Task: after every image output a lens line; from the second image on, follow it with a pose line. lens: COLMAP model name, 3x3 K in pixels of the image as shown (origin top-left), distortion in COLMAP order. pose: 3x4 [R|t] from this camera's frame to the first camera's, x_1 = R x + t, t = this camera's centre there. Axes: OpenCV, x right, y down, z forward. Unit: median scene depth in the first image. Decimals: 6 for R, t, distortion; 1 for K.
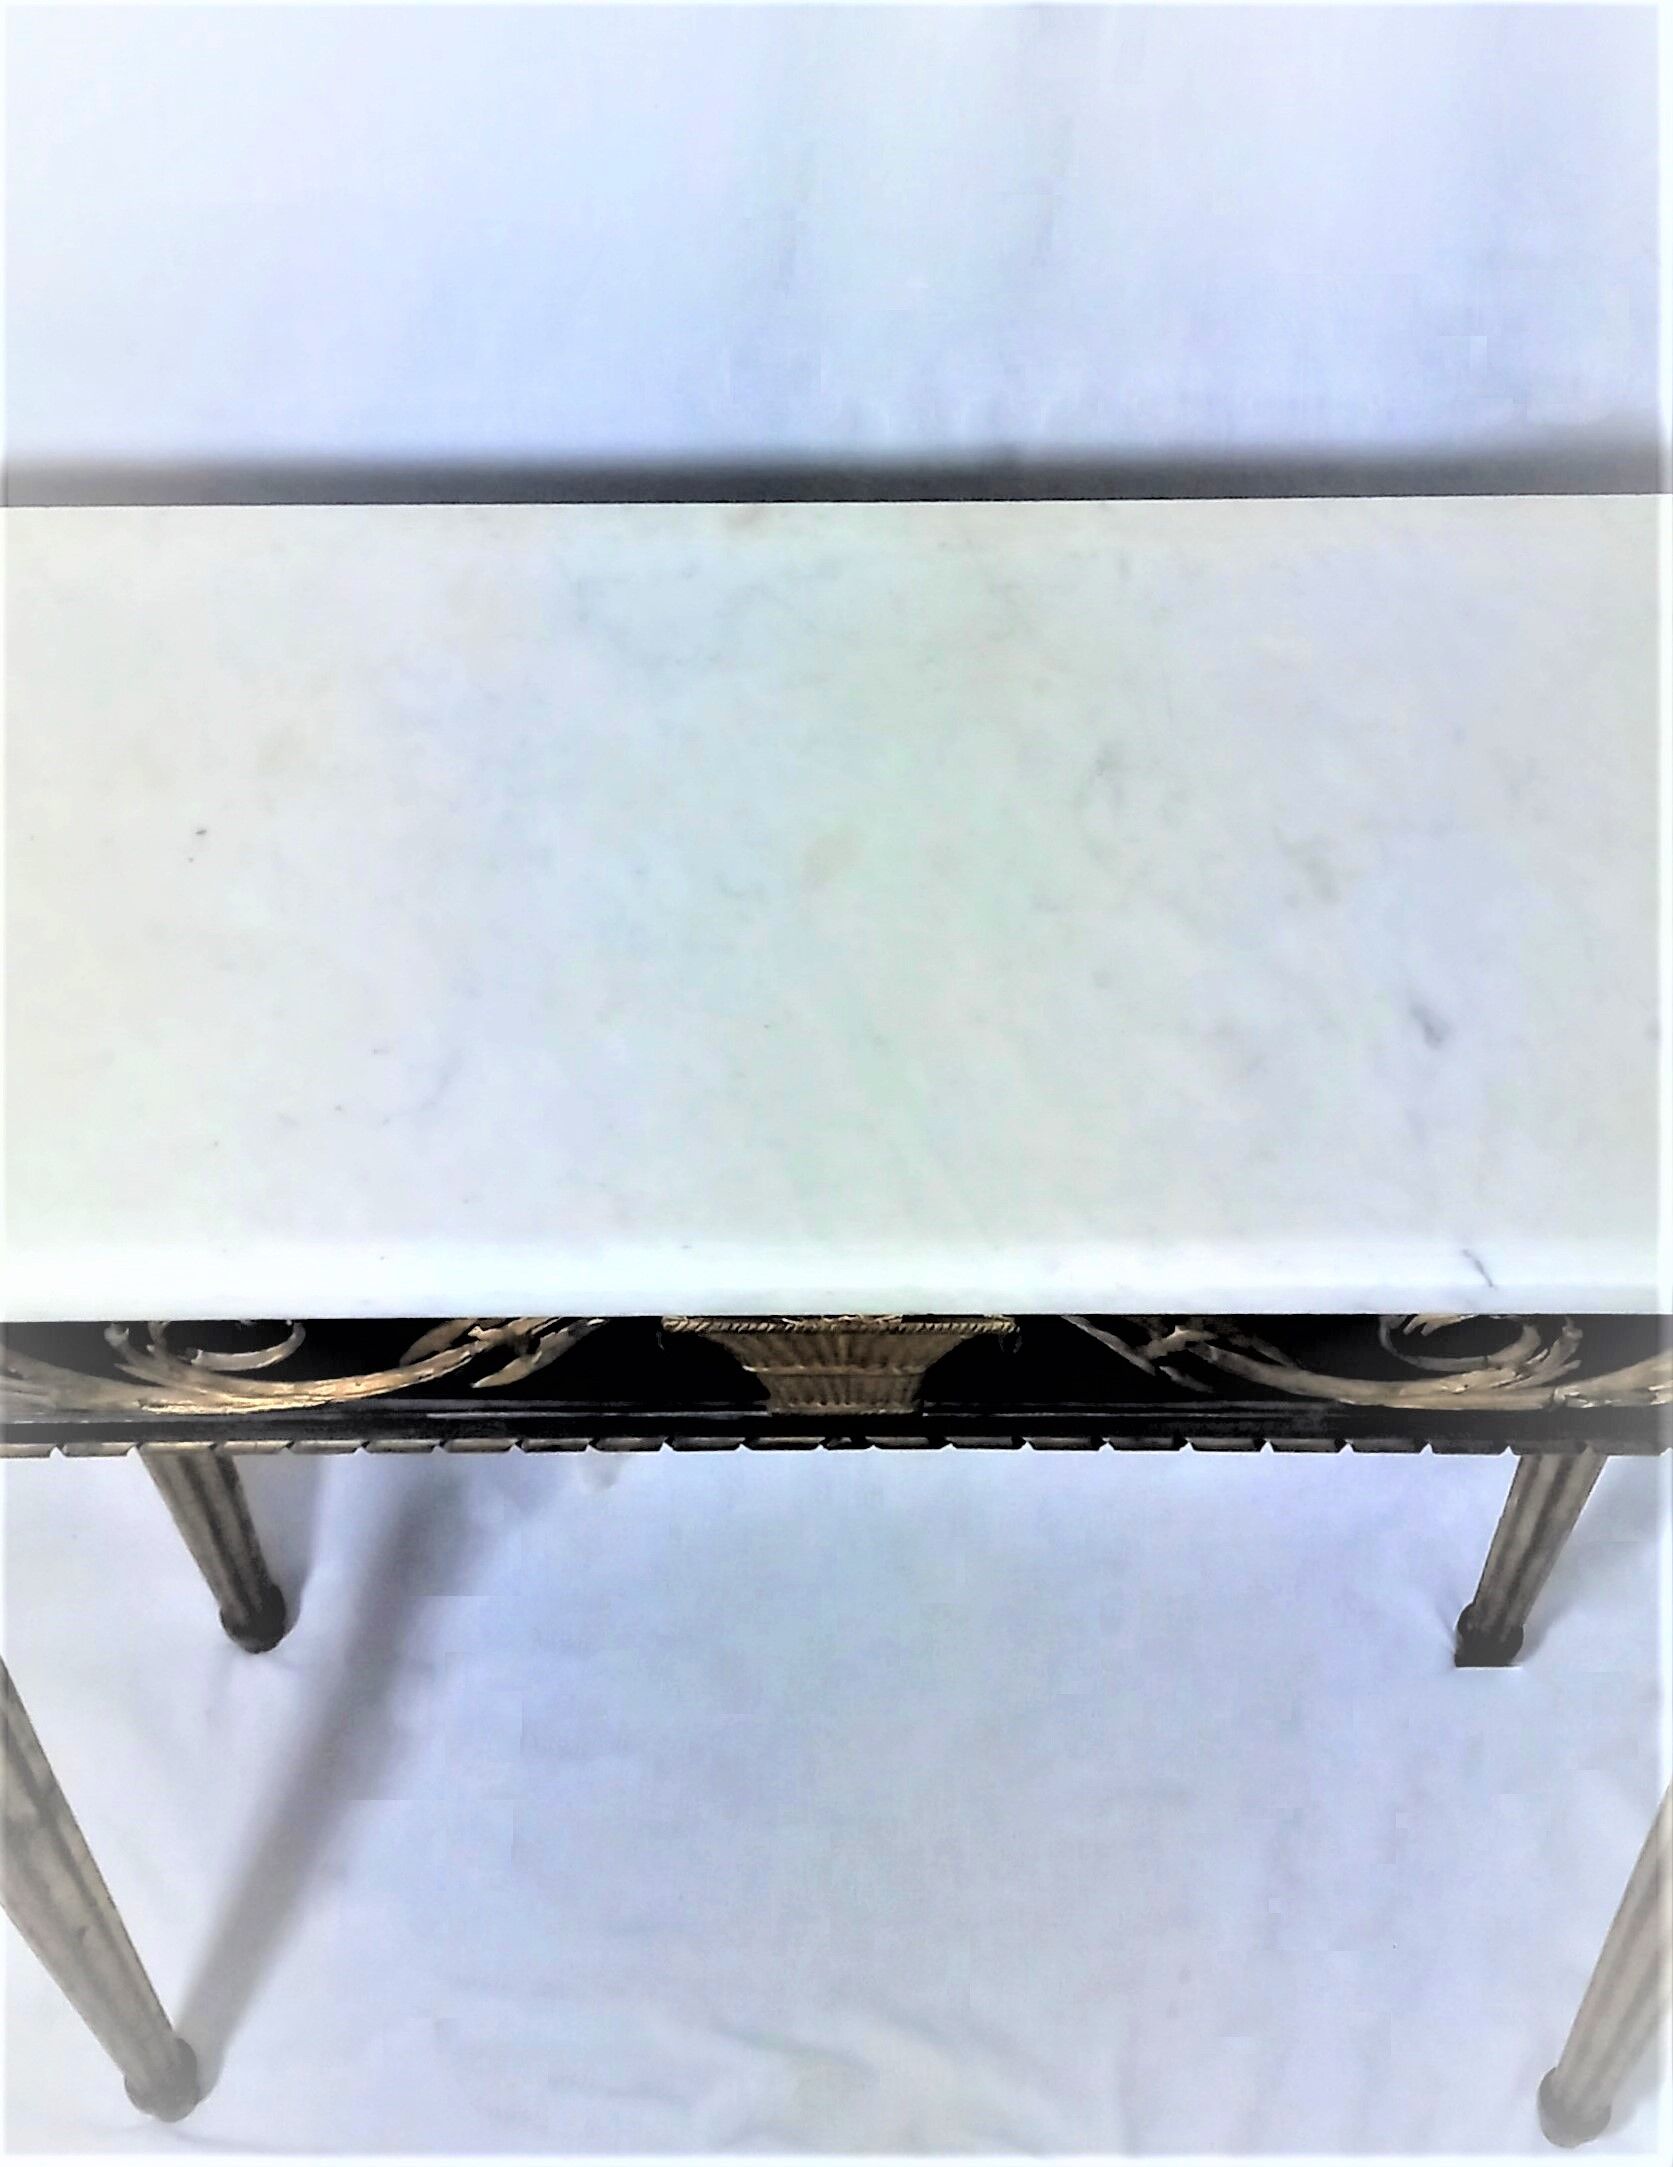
lens RADIAL K [[1670.8, 0, 780.8], [0, 1670.8, 1082.6], [0, 0, 1]] dist [0.012222, 0.009041]
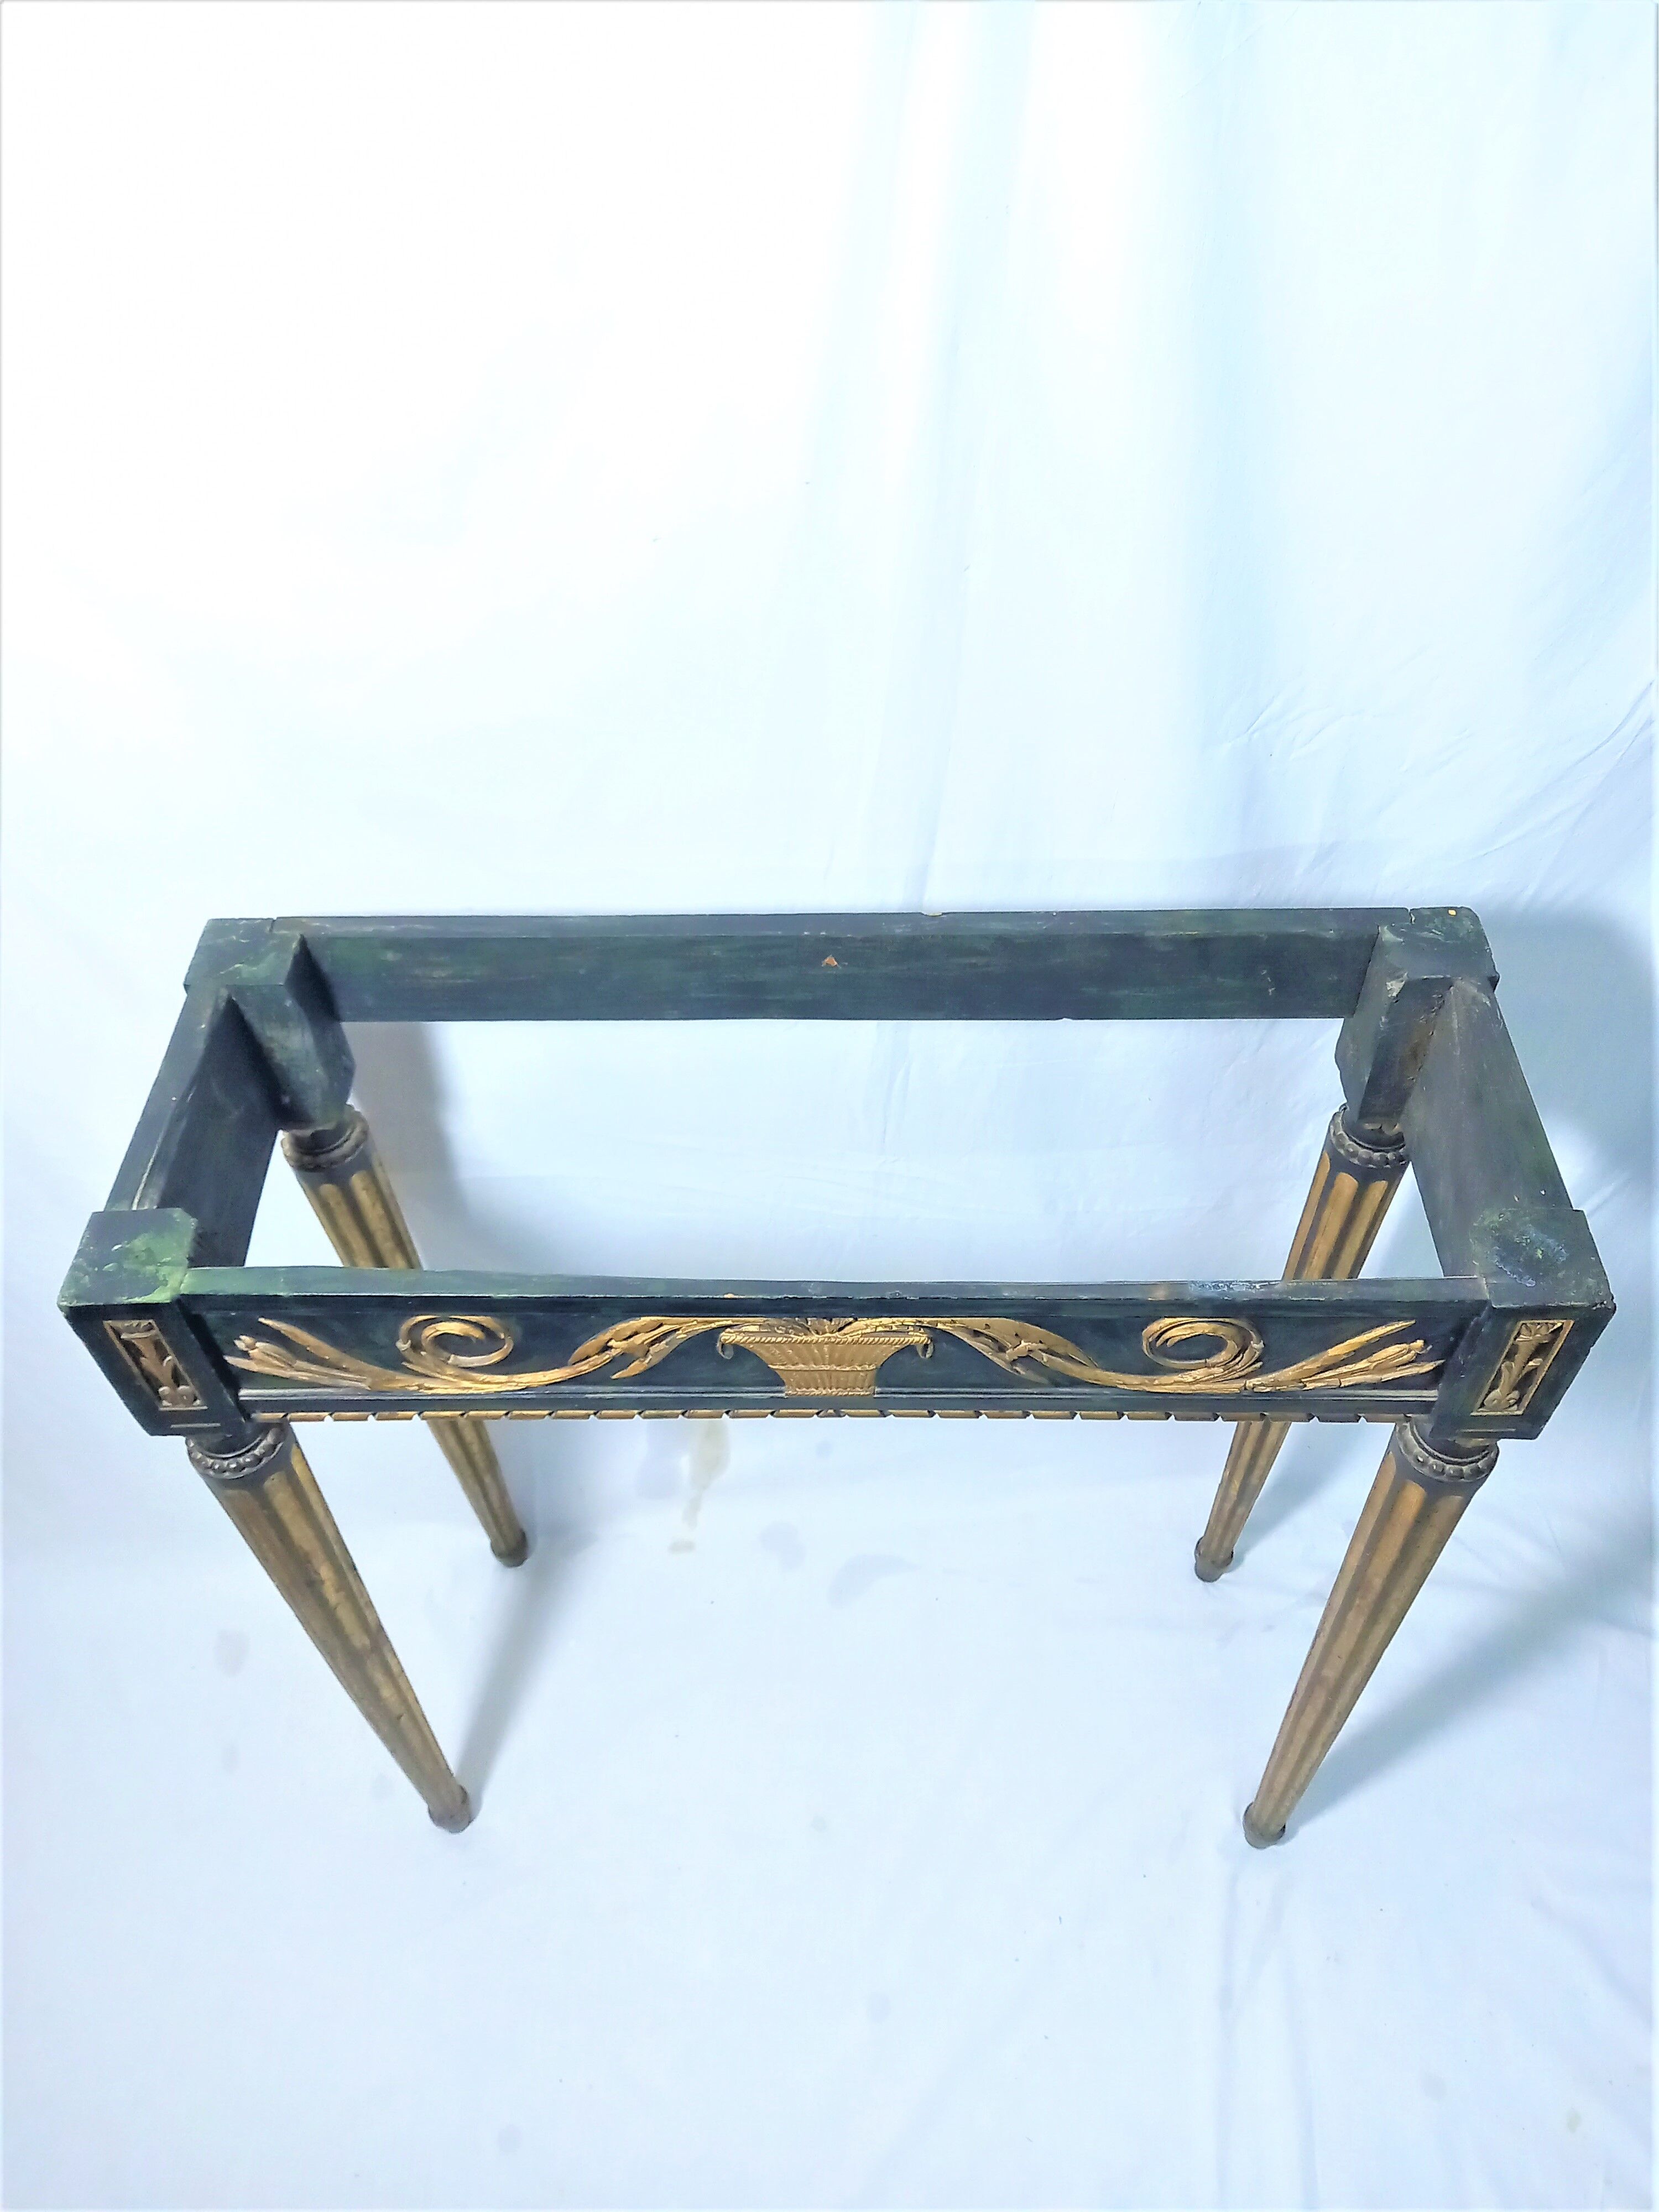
lens RADIAL K [[1583.4, 0, 829.5], [0, 1583.4, 1106.0], [0, 0, 1]] dist [0.003537, -0.003369]
pose [[0.986591, -0.028591, -0.160689, 0.268804], [0.031788, 0.999344, 0.017360, -0.094916], [0.160087, -0.022236, 0.986852, -0.442740]]
